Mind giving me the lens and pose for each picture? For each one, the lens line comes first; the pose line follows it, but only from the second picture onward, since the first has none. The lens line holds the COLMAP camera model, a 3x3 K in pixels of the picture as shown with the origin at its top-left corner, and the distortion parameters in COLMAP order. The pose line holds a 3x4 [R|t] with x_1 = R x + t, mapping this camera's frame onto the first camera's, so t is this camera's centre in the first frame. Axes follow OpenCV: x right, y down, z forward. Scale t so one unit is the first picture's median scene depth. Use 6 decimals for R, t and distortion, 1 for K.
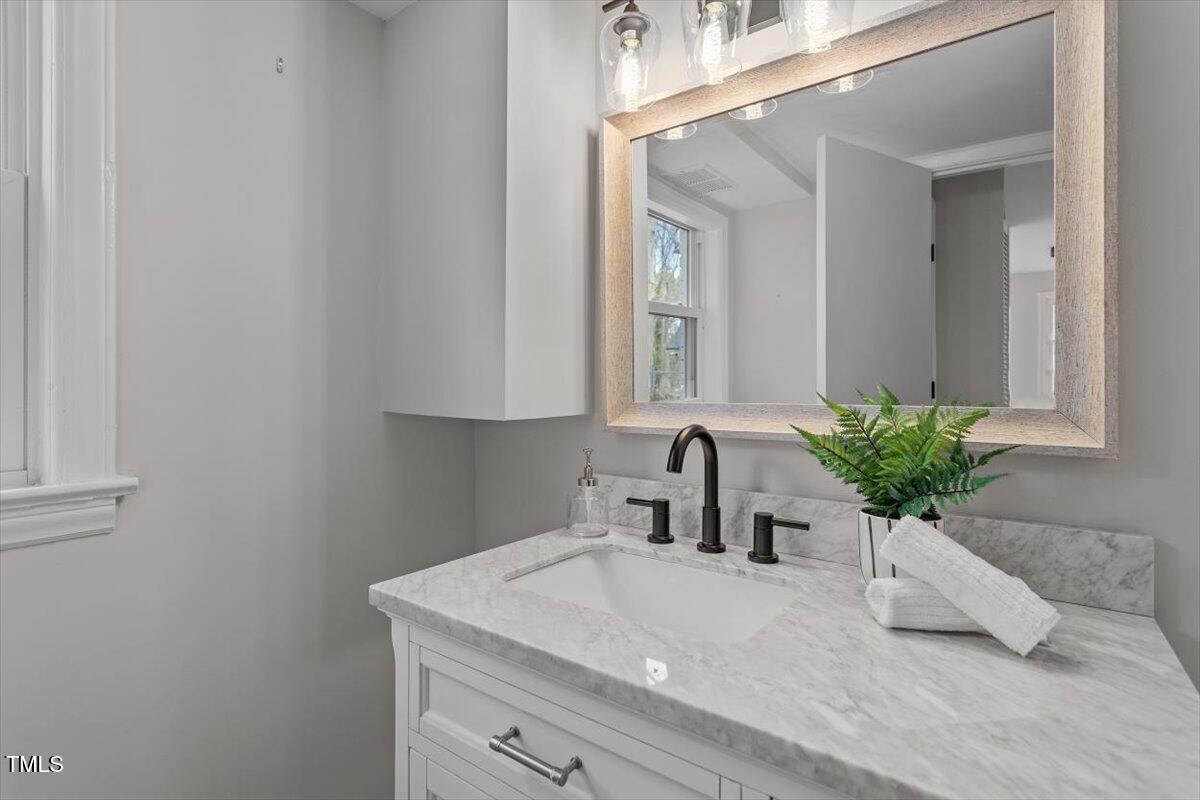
lens RADIAL K [[573.9, 0, 600.4], [0, 573.9, 384.5], [0, 0, 1]] dist [0.000445, -0.000773]
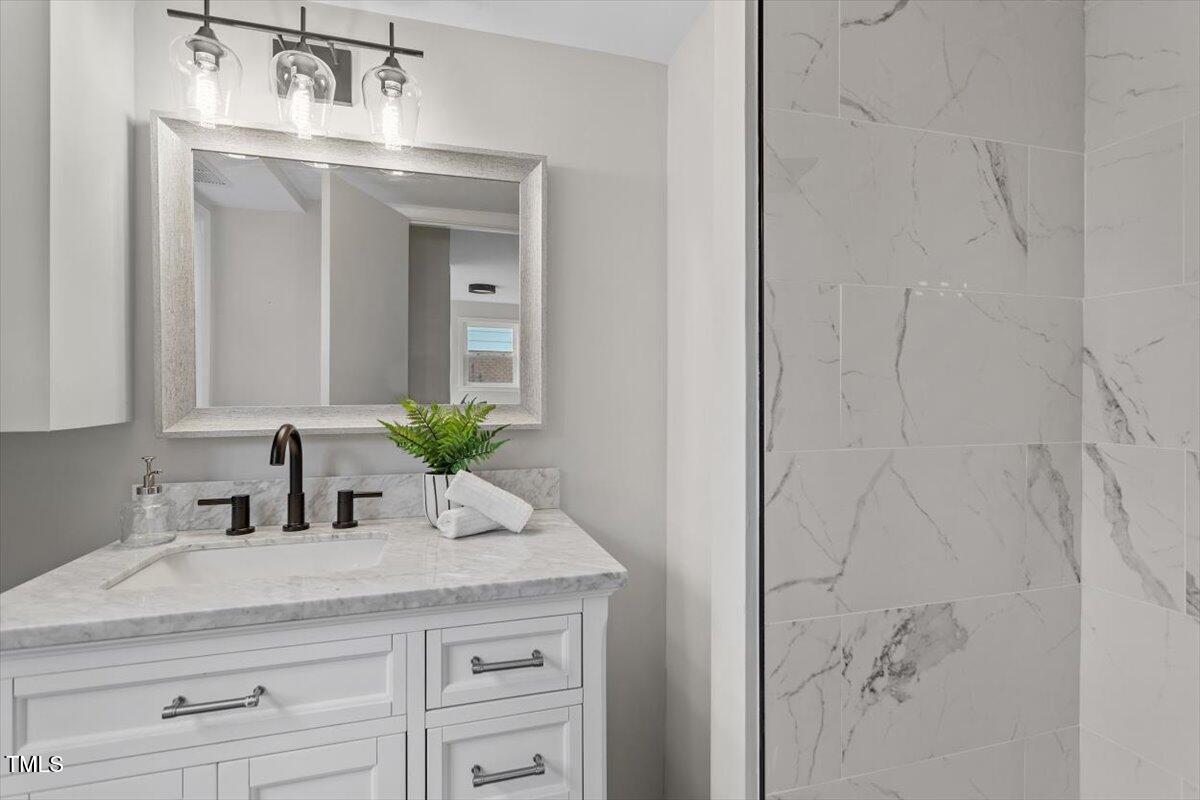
lens RADIAL K [[573.9, 0, 600.3], [0, 573.9, 393.8], [0, 0, 1]] dist [0.000445, -0.000773]
pose [[0.613981, -0.006323, 0.789295, -0.386140], [-0.001007, 0.999961, 0.008794, -0.004351], [-0.789320, -0.006195, 0.613951, -0.246028]]
